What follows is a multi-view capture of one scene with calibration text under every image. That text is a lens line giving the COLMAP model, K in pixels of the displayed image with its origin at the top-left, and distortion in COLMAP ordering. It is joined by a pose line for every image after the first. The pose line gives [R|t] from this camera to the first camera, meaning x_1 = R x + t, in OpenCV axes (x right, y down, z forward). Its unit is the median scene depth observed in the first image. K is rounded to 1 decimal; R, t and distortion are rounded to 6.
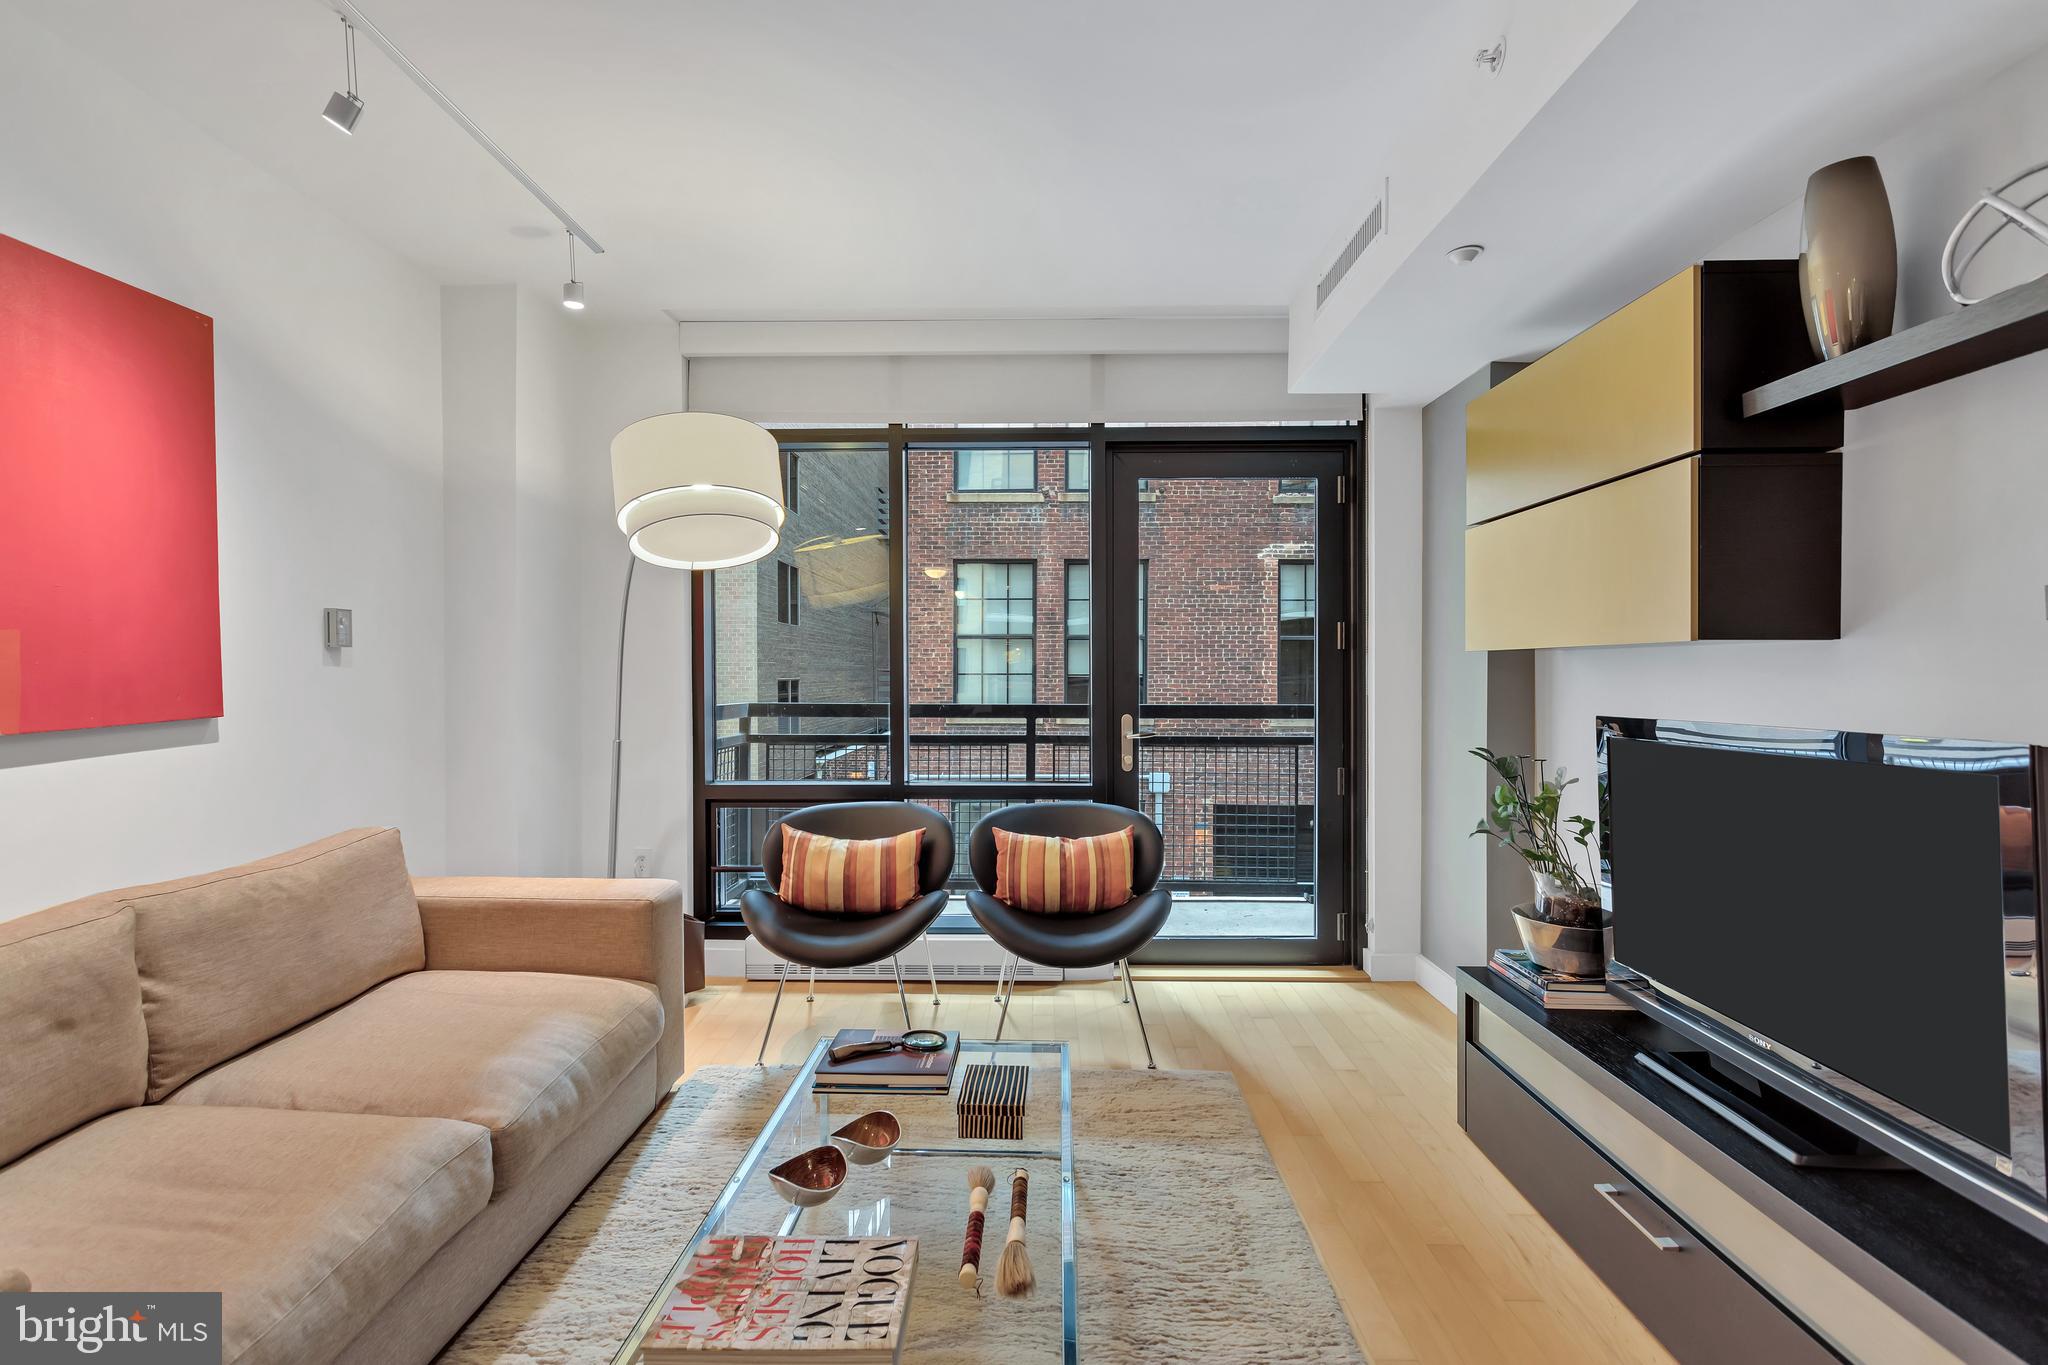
lens RADIAL K [[957.8, 0, 1018.1], [0, 957.8, 673.4], [0, 0, 1]] dist [0.007902, -0.000154]
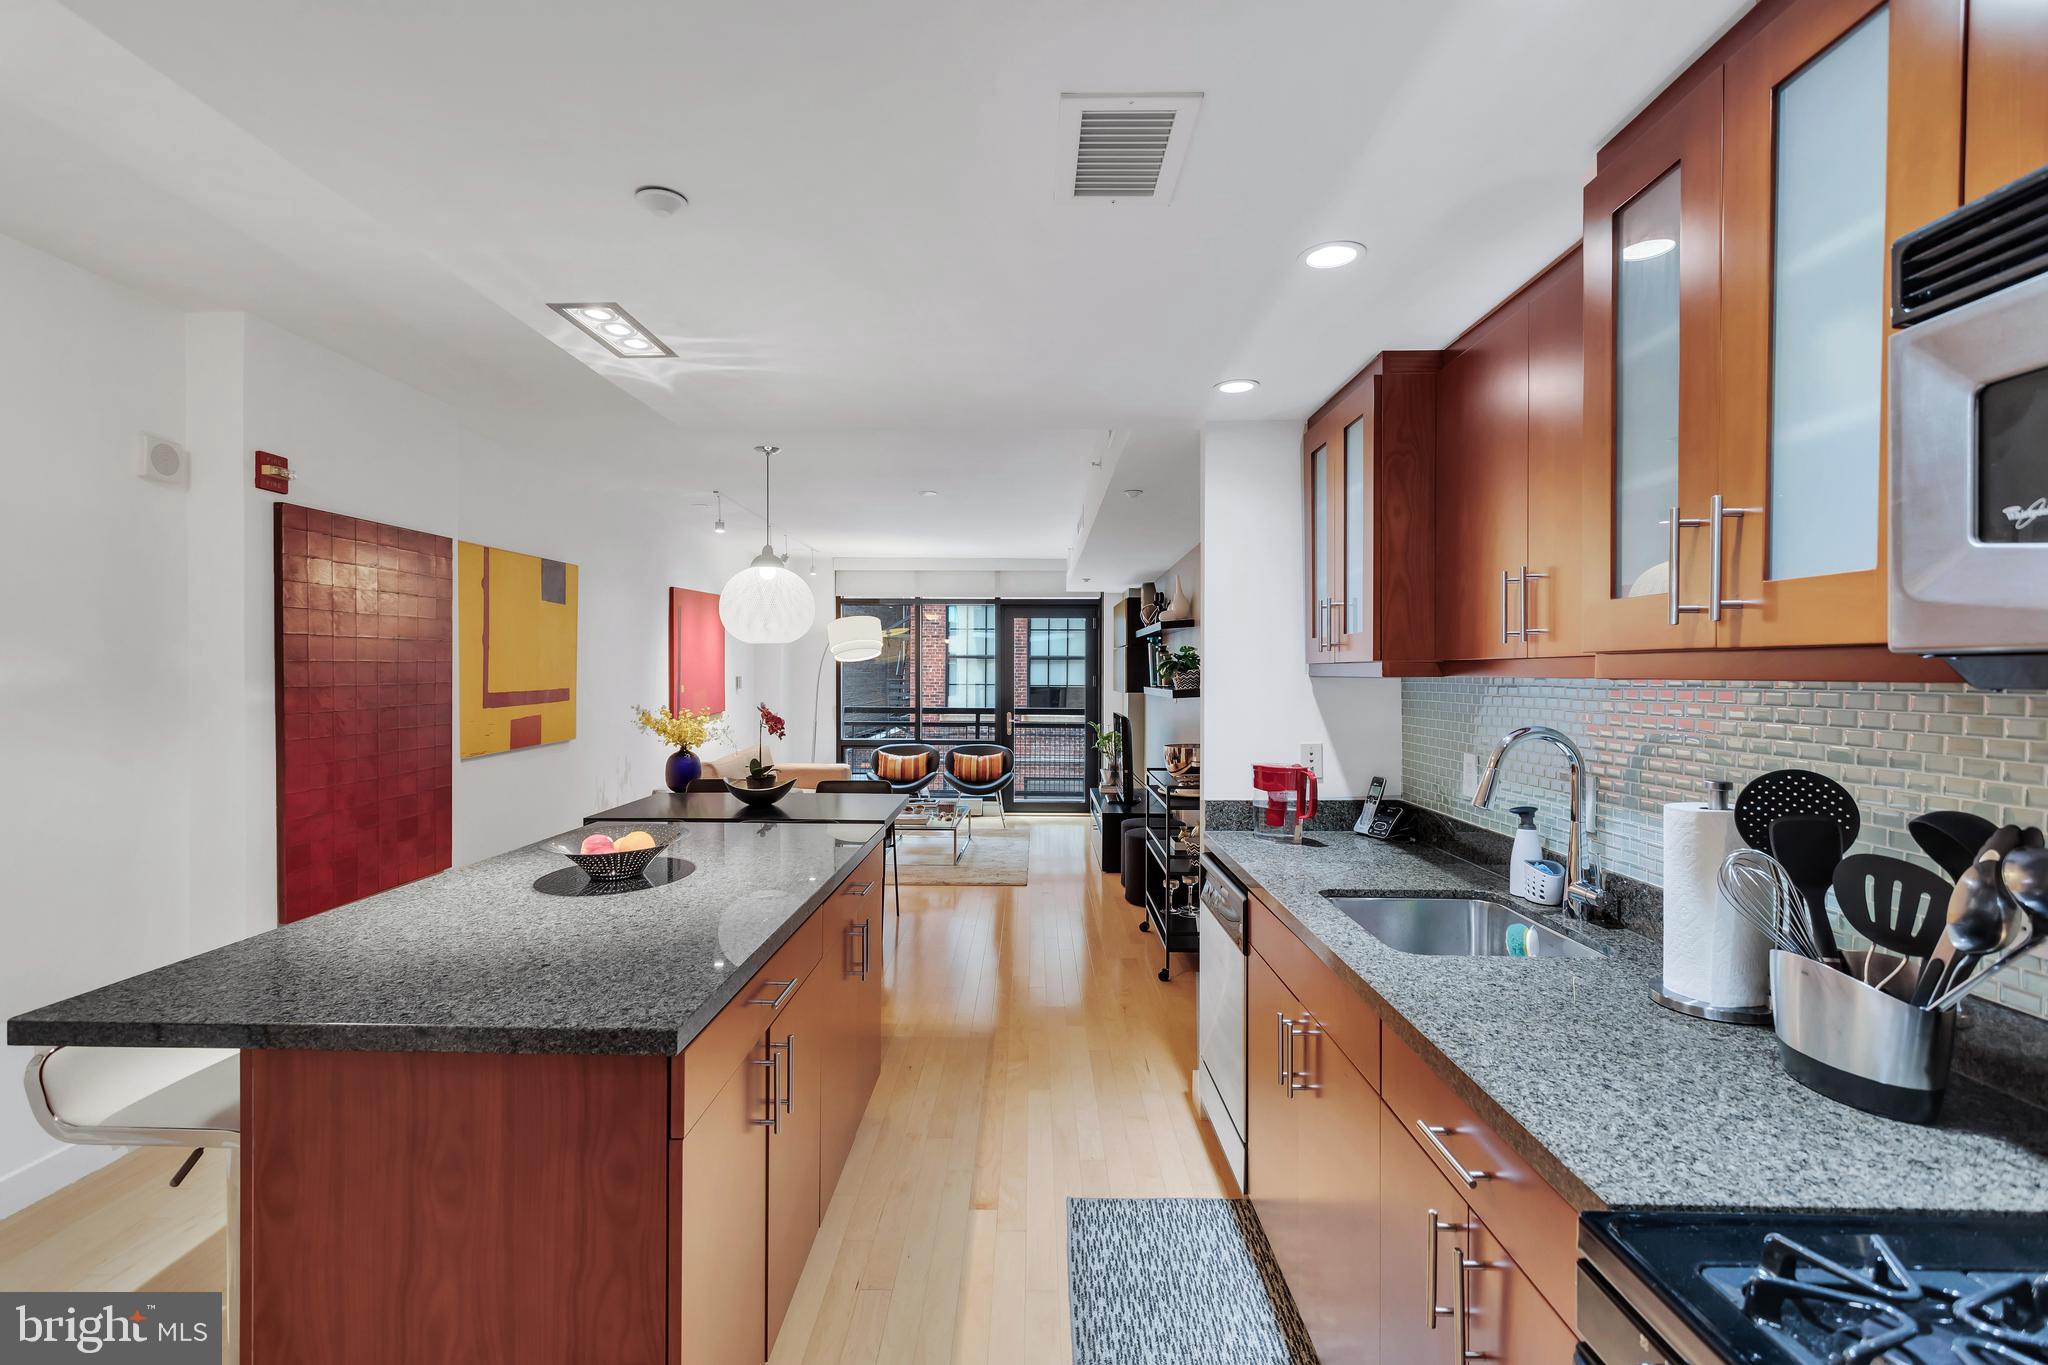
lens RADIAL K [[957.8, 0, 1011.4], [0, 957.8, 671.5], [0, 0, 1]] dist [0.007902, -0.000154]
pose [[0.999989, 0.003169, -0.003597, 0.130607], [-0.003181, 0.999989, -0.003462, -0.057030], [0.003586, 0.003473, 0.999988, -1.547030]]
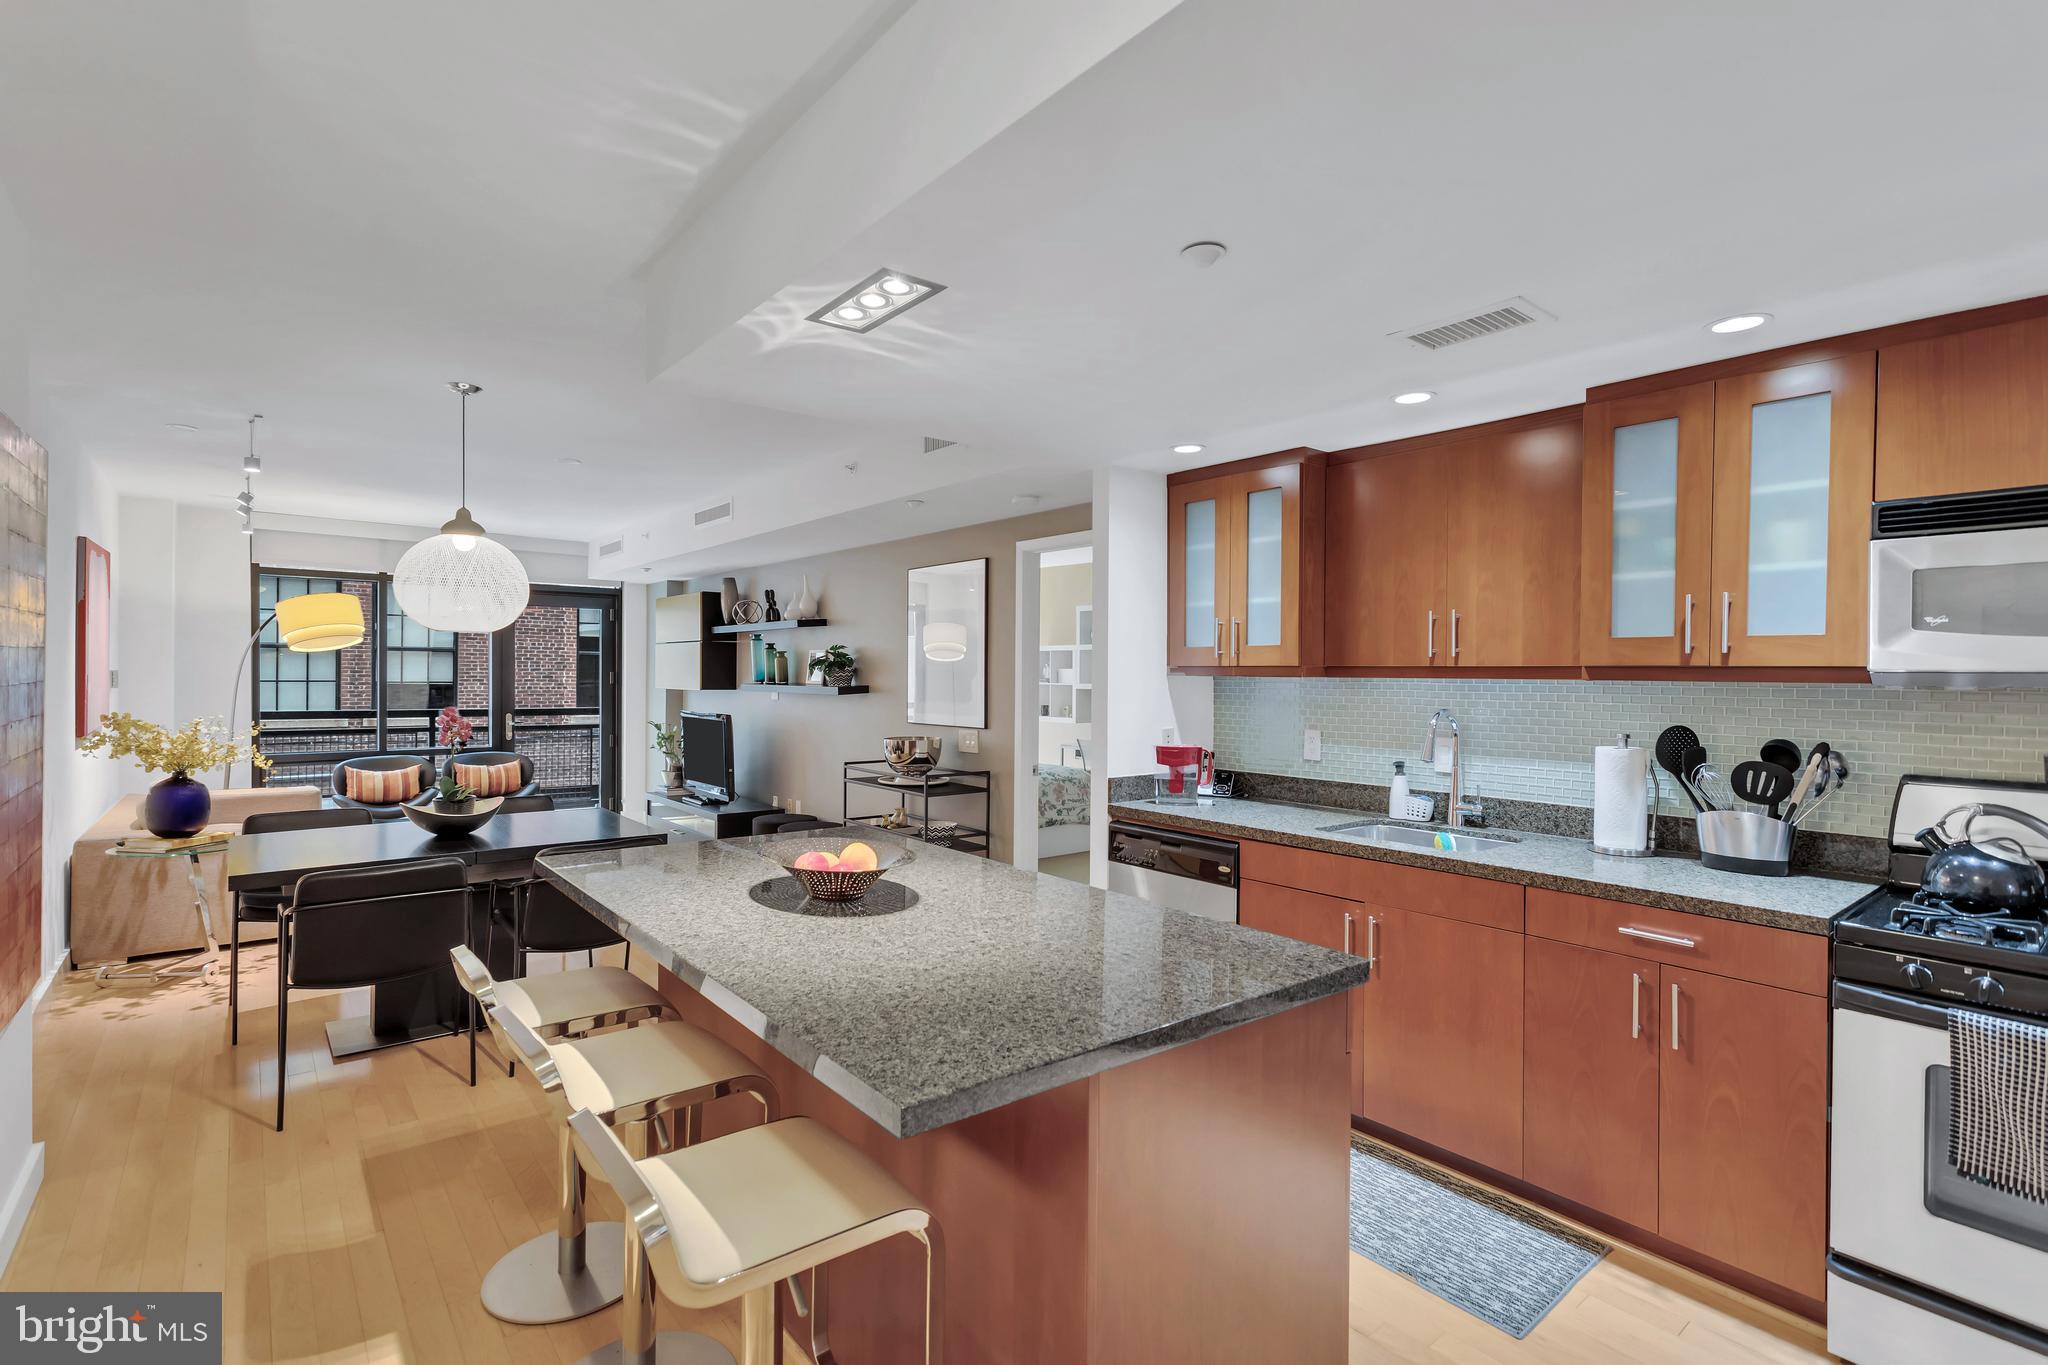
lens RADIAL K [[957.8, 0, 1011.7], [0, 957.8, 678.0], [0, 0, 1]] dist [0.007902, -0.000154]
pose [[0.768042, 0.003496, 0.640390, -0.411994], [-0.007870, 0.999961, 0.003980, -0.057320], [-0.640352, -0.008097, 0.768039, -1.426083]]
